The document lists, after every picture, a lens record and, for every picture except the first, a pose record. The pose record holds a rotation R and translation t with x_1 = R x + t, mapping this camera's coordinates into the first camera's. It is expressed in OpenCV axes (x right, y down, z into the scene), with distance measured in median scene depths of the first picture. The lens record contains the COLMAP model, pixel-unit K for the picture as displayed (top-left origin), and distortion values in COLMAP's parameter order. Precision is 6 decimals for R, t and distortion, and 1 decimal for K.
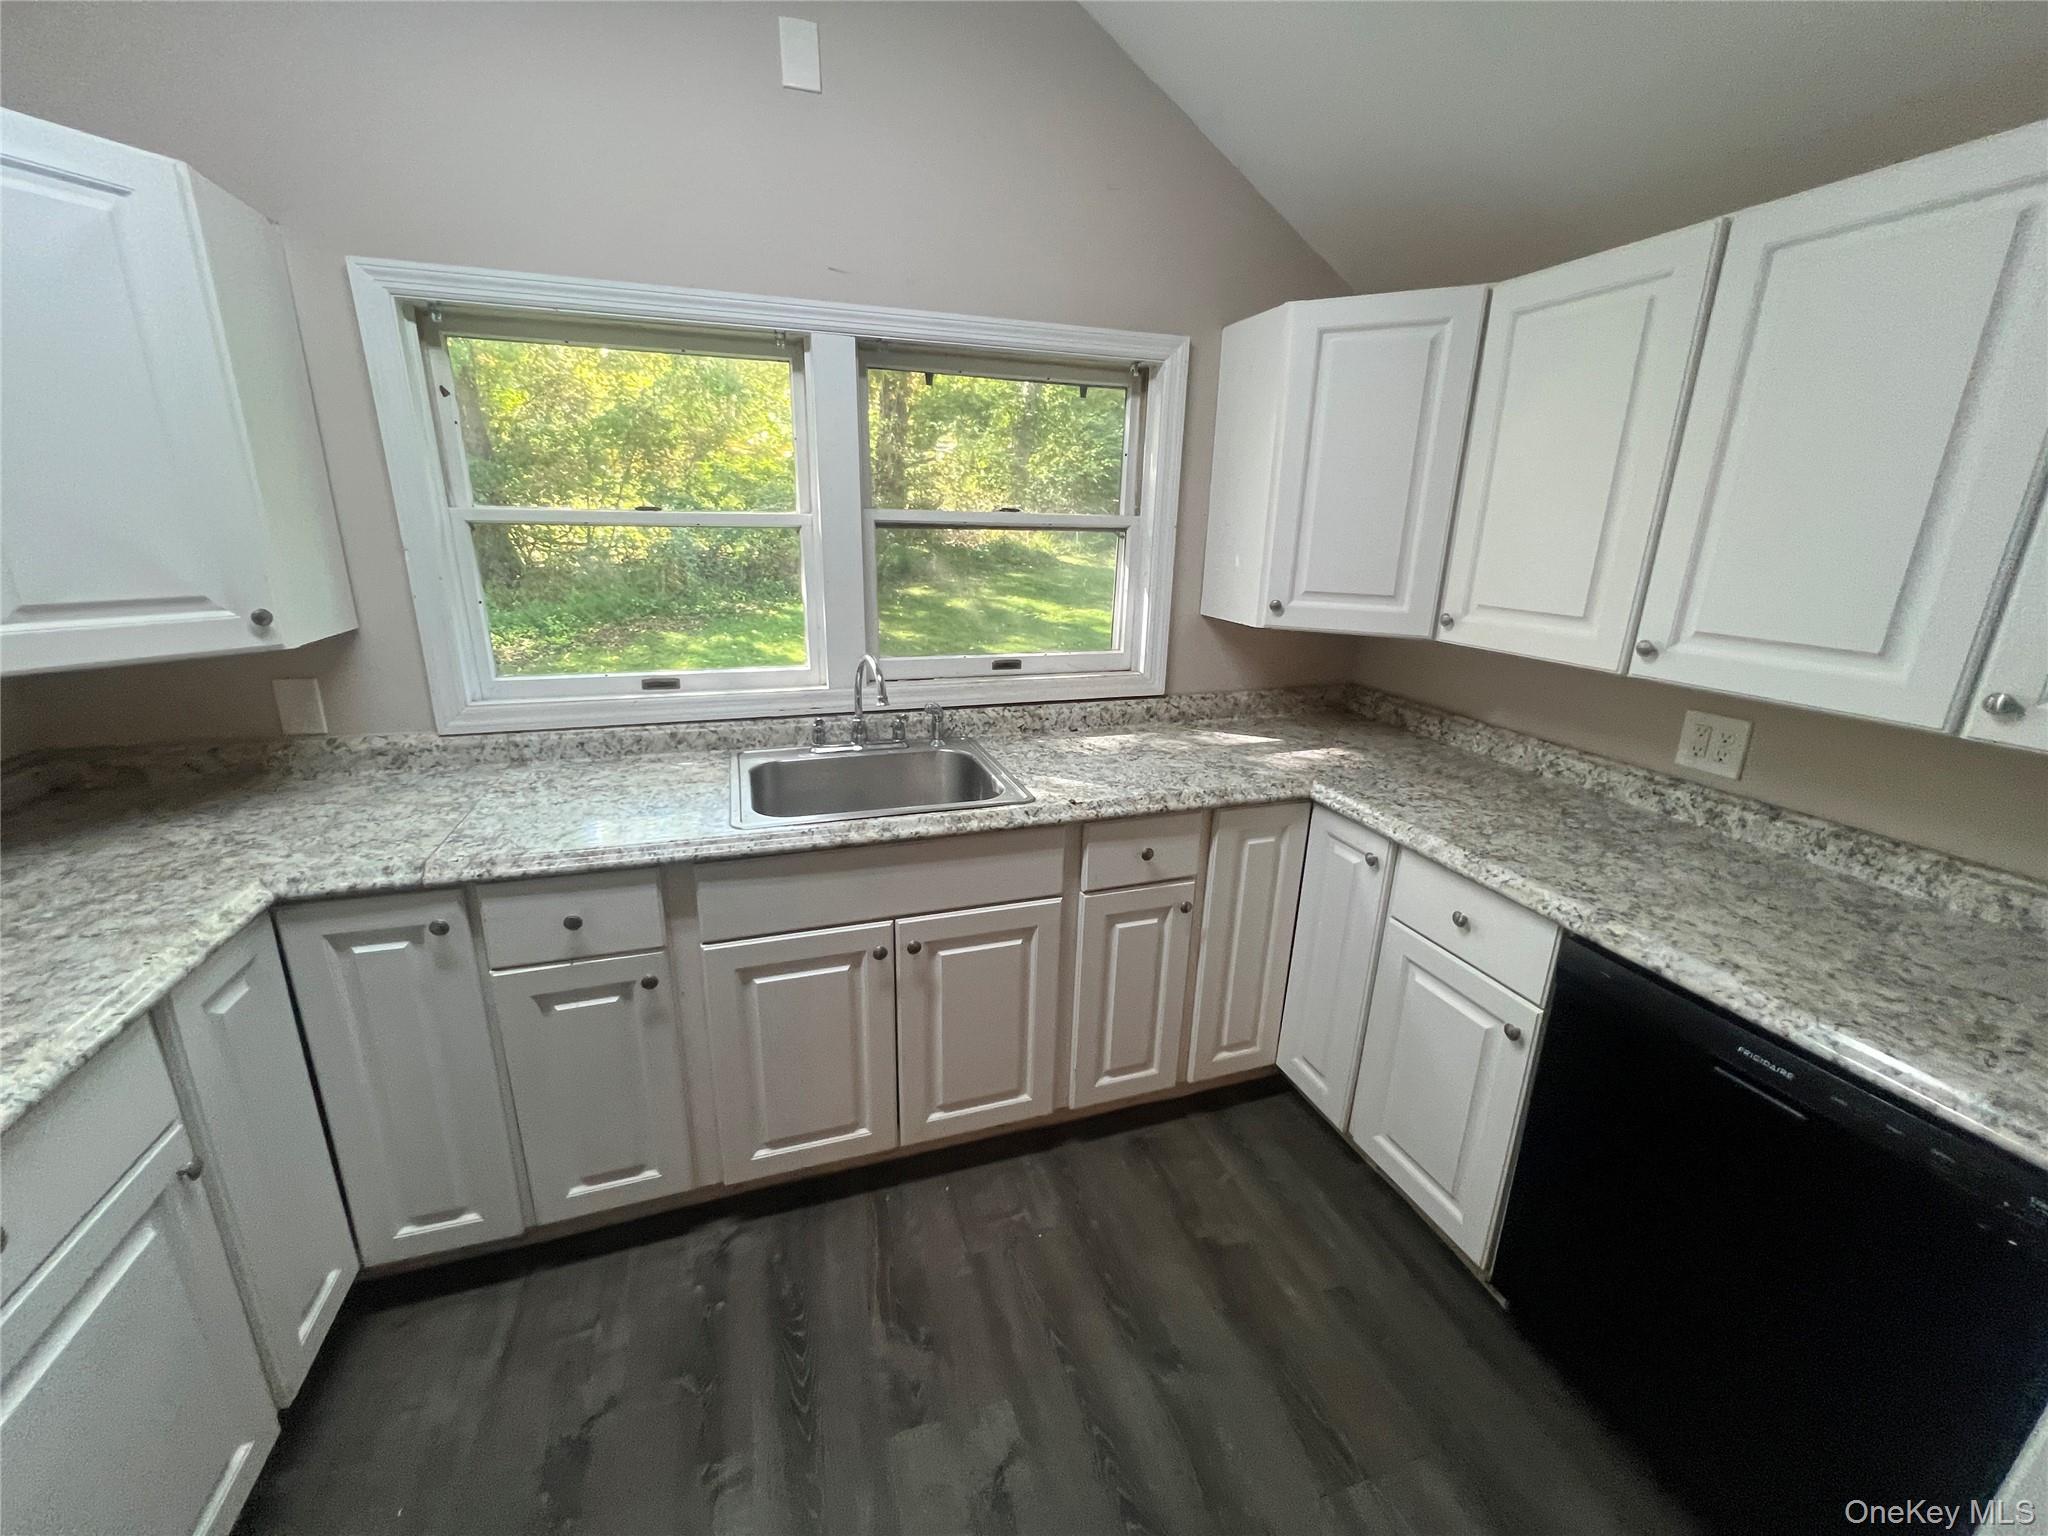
lens RADIAL K [[817.6, 0, 1022.0], [0, 817.6, 764.6], [0, 0, 1]] dist [0.000286, 0.000235]
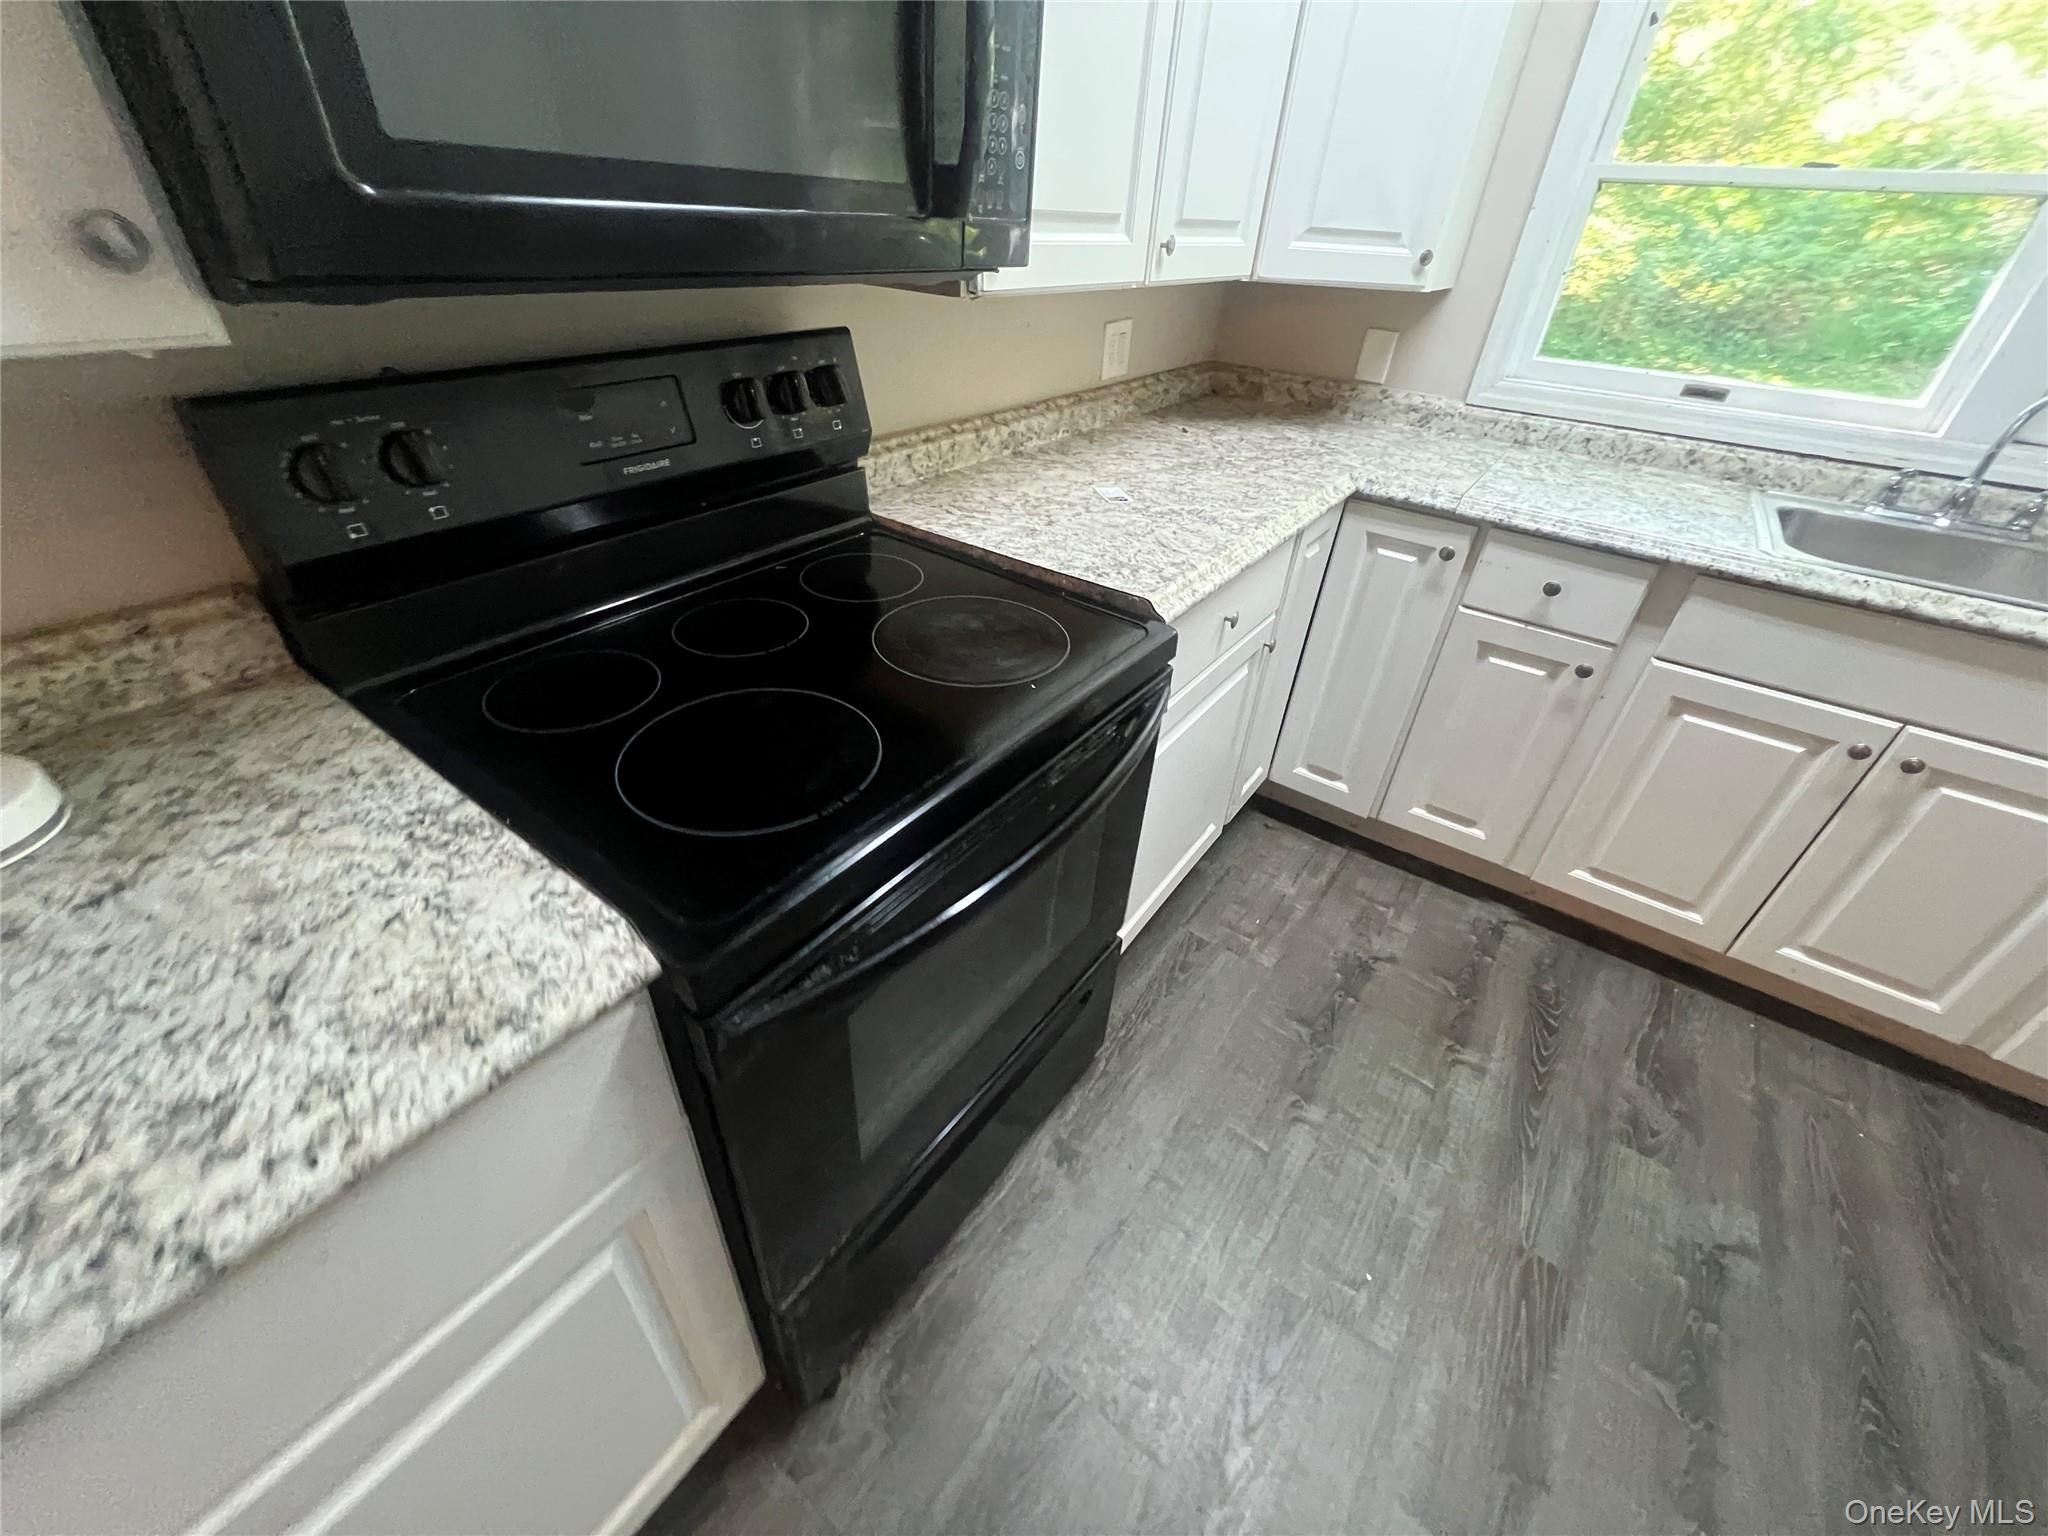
lens RADIAL K [[817.6, 0, 1022.0], [0, 817.6, 764.6], [0, 0, 1]] dist [0.000286, 0.000235]
pose [[0.590662, 0.465435, -0.659158, -0.119019], [-0.271909, 0.883912, 0.380481, 0.152188], [0.759726, -0.045505, 0.648649, -0.219133]]
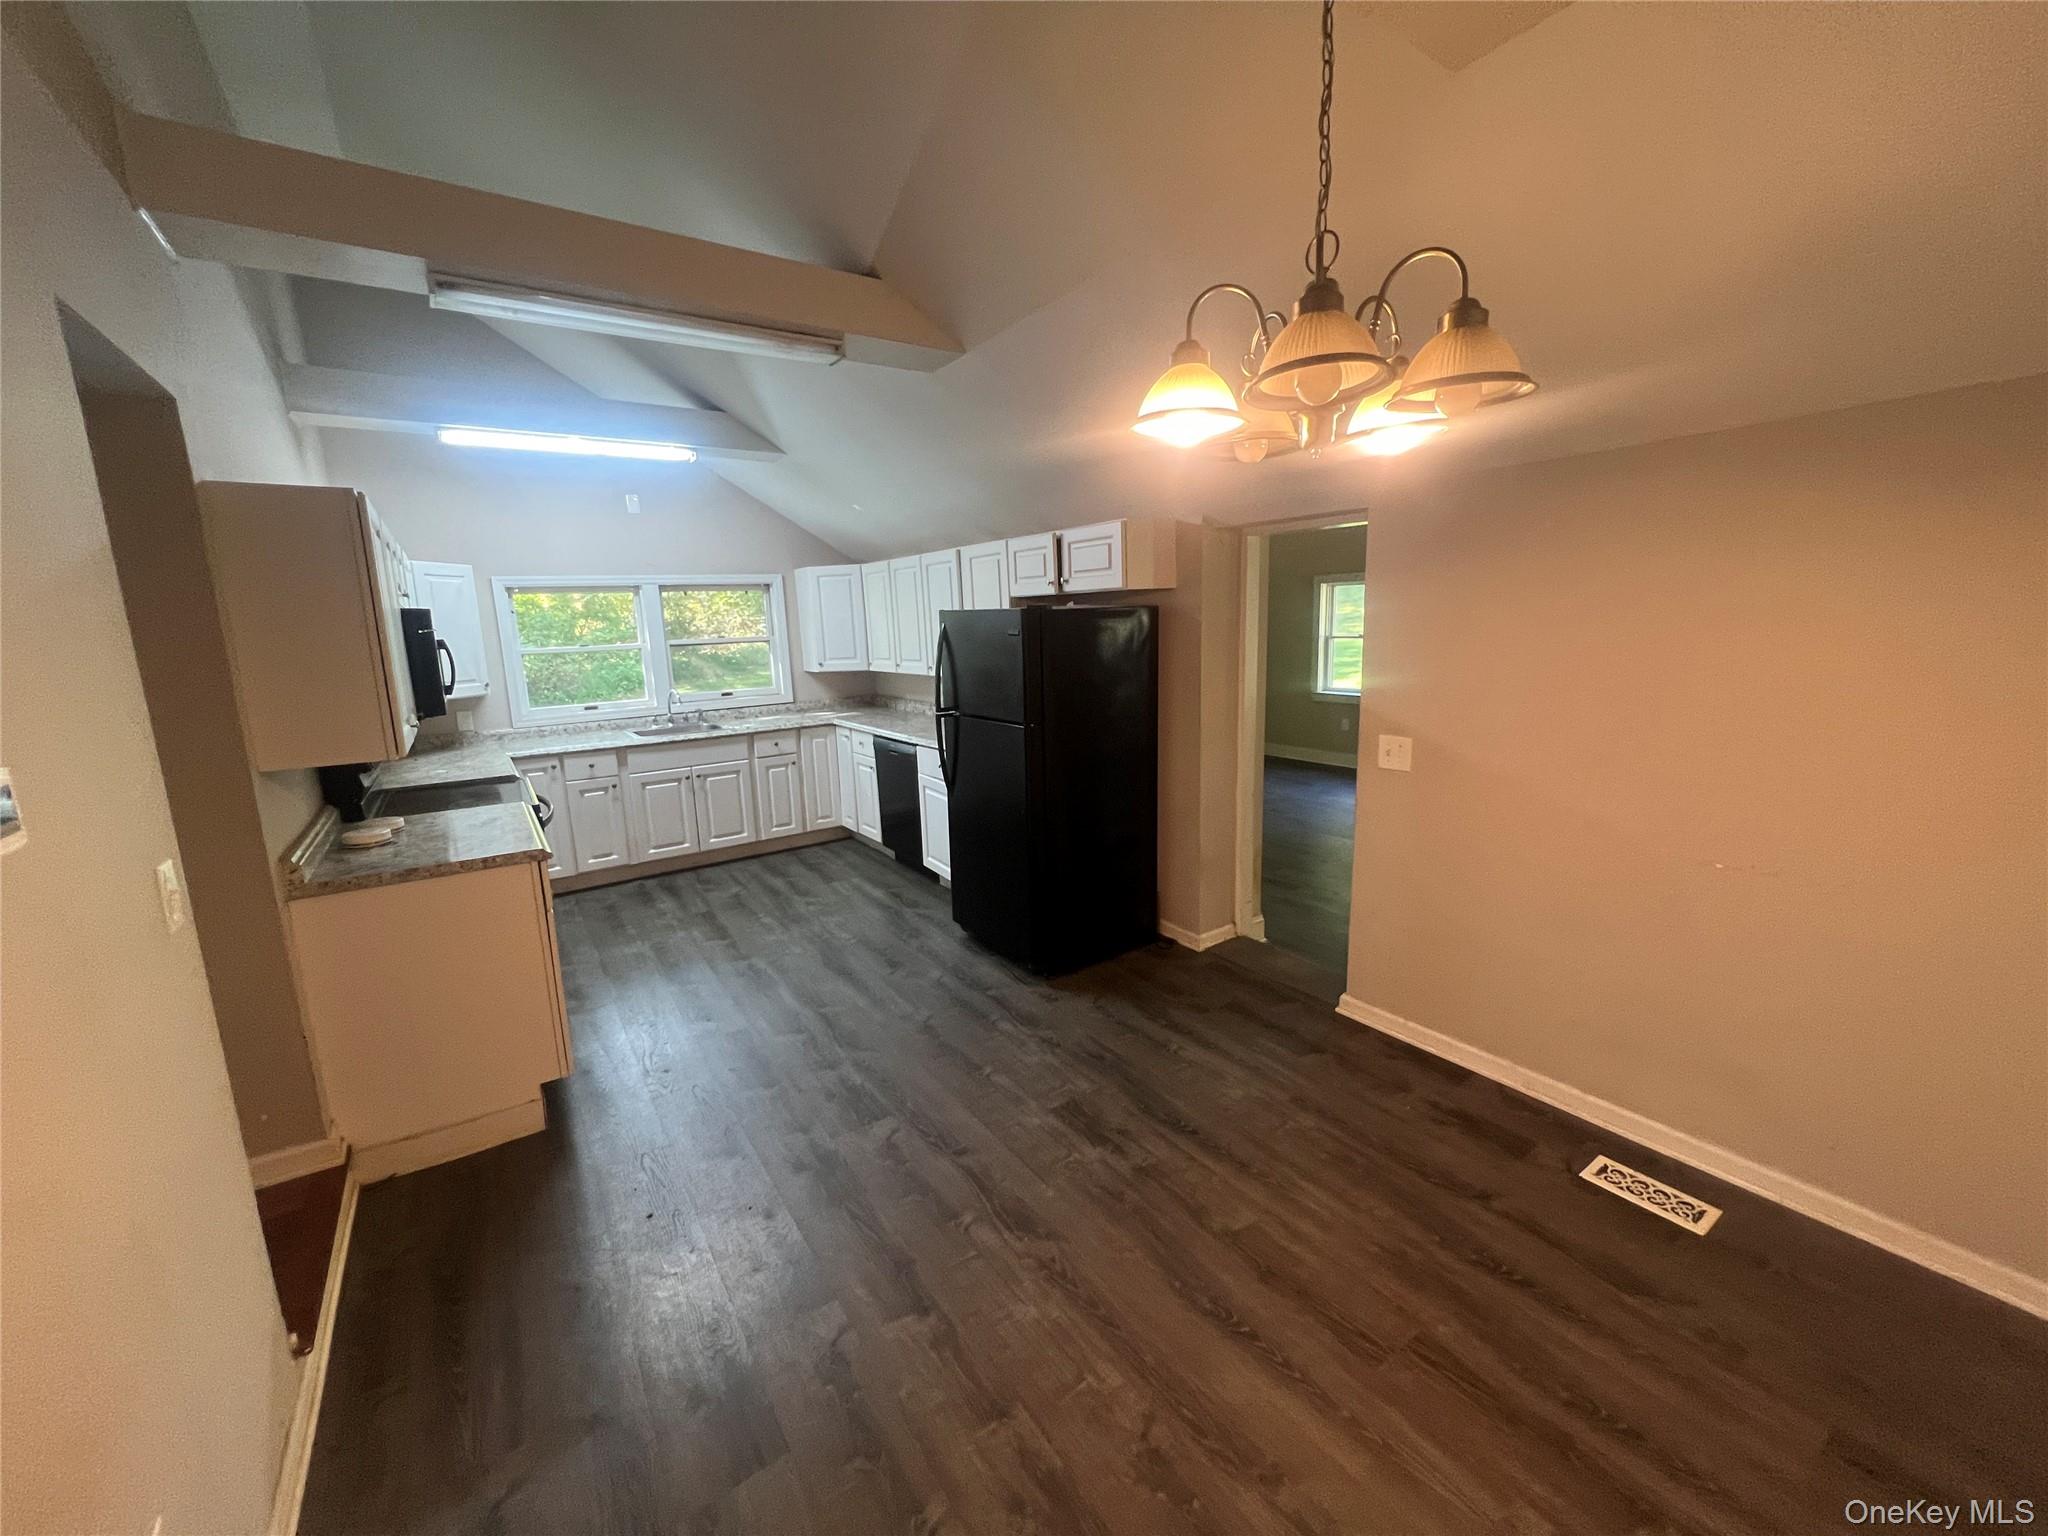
lens RADIAL K [[817.6, 0, 1022.0], [0, 817.6, 764.6], [0, 0, 1]] dist [0.000286, 0.000235]
pose [[0.959027, -0.103998, 0.263538, 0.236198], [0.133381, 0.986392, -0.096128, 0.649430], [-0.249955, 0.127340, 0.959847, -2.339382]]
